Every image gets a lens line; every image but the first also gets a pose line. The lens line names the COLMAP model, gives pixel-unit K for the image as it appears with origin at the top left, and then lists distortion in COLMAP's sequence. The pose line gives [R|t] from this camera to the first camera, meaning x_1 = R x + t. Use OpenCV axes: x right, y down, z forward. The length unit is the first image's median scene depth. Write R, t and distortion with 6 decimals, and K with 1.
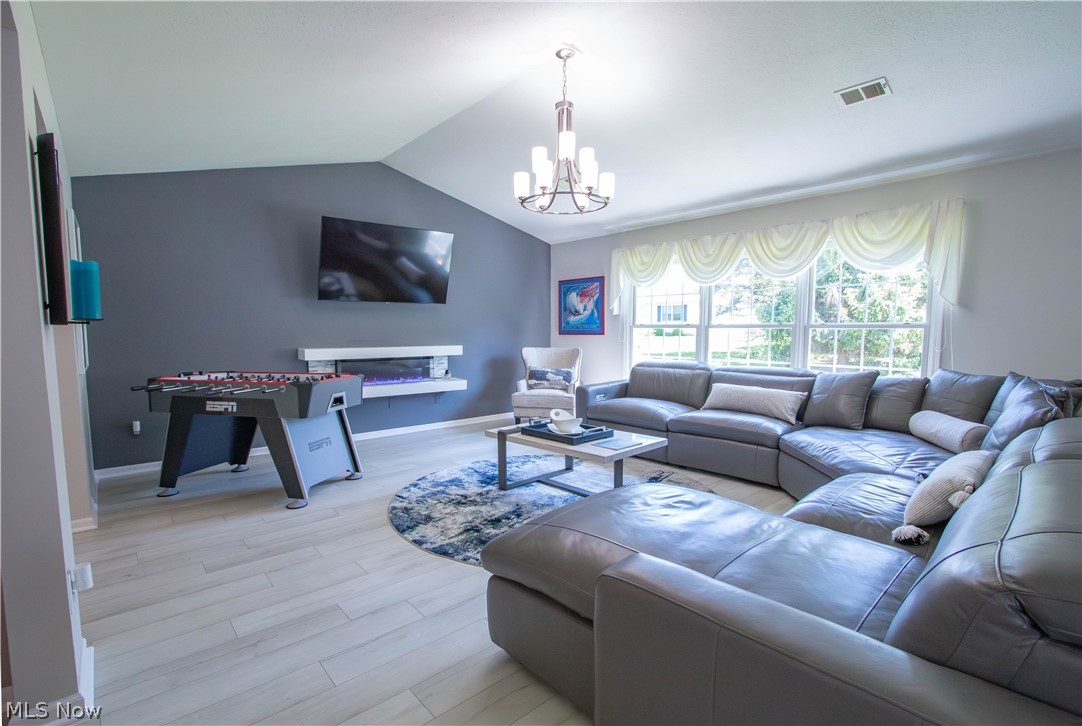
lens RADIAL K [[507.9, 0, 539.2], [0, 507.9, 370.8], [0, 0, 1]] dist [-0.019151, 0.002887]
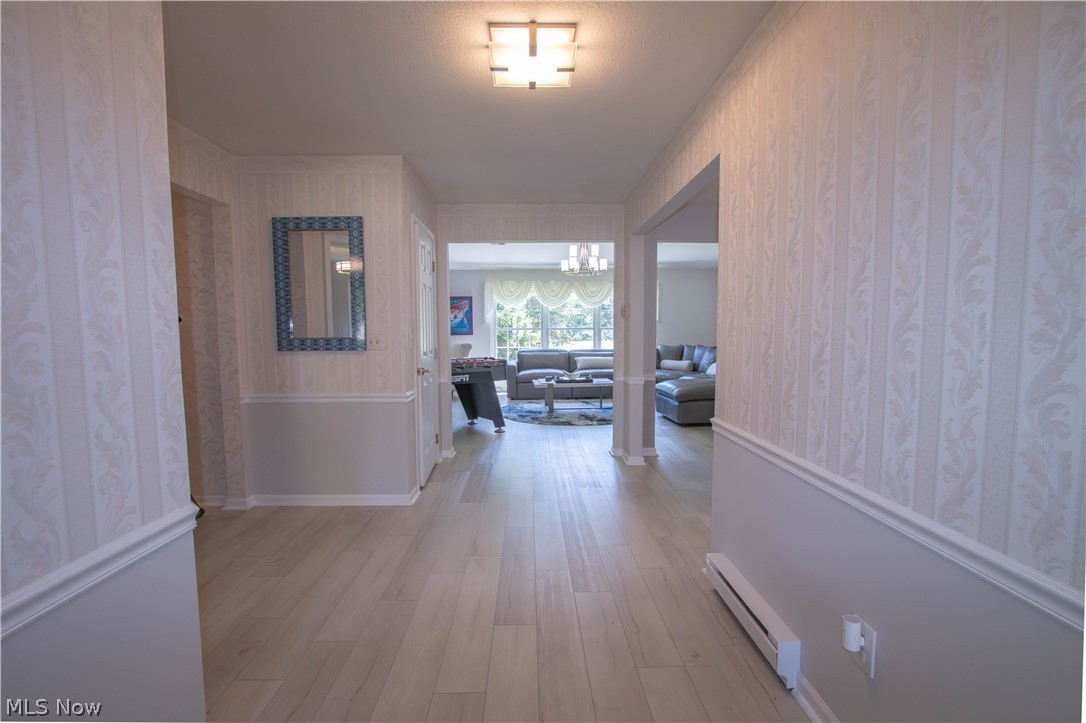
lens RADIAL K [[509.8, 0, 543.2], [0, 509.8, 367.6], [0, 0, 1]] dist [-0.019151, 0.002887]
pose [[0.633387, -0.059194, 0.771568, -1.215834], [0.070451, 0.997340, 0.018681, 0.017776], [-0.770622, 0.042525, 0.635872, -0.169958]]
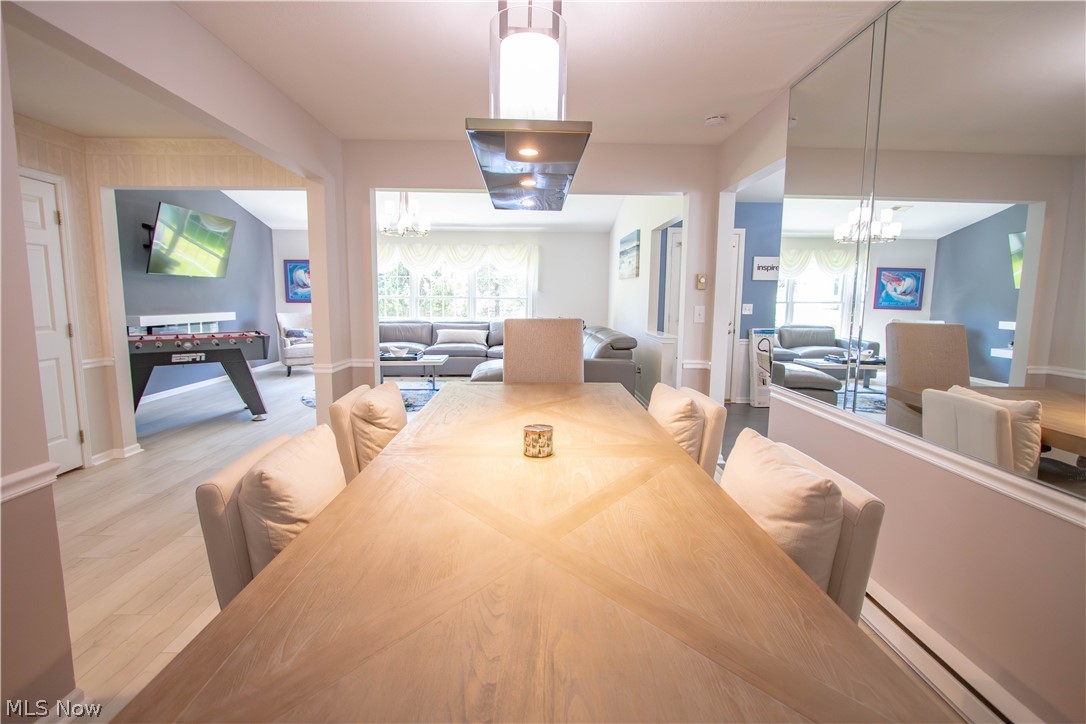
lens RADIAL K [[509.8, 0, 543.0], [0, 509.8, 355.4], [0, 0, 1]] dist [-0.019151, 0.002887]
pose [[0.642263, -0.080522, 0.762243, -0.746556], [0.054219, 0.996748, 0.059610, 0.025785], [-0.764564, 0.003043, 0.644540, -0.416108]]
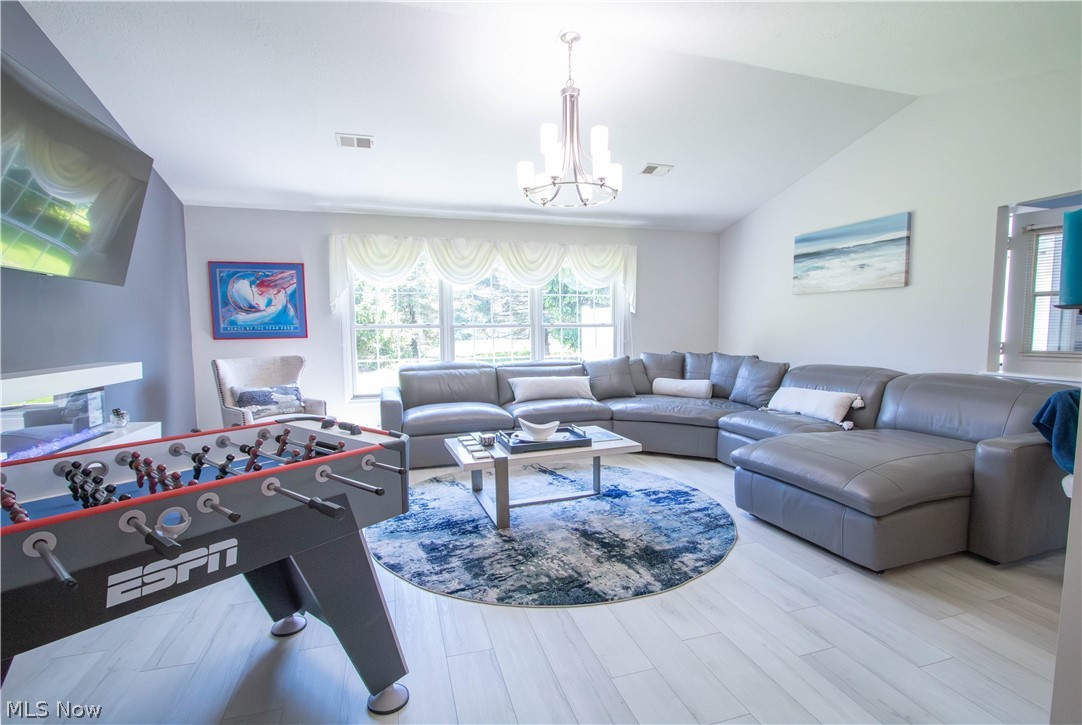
lens RADIAL K [[507.9, 0, 542.8], [0, 507.9, 369.4], [0, 0, 1]] dist [-0.019151, 0.002887]
pose [[0.404810, -0.077140, 0.911141, -0.583301], [0.083911, 0.995365, 0.046989, -0.037575], [-0.910543, 0.057433, 0.409406, 0.460144]]
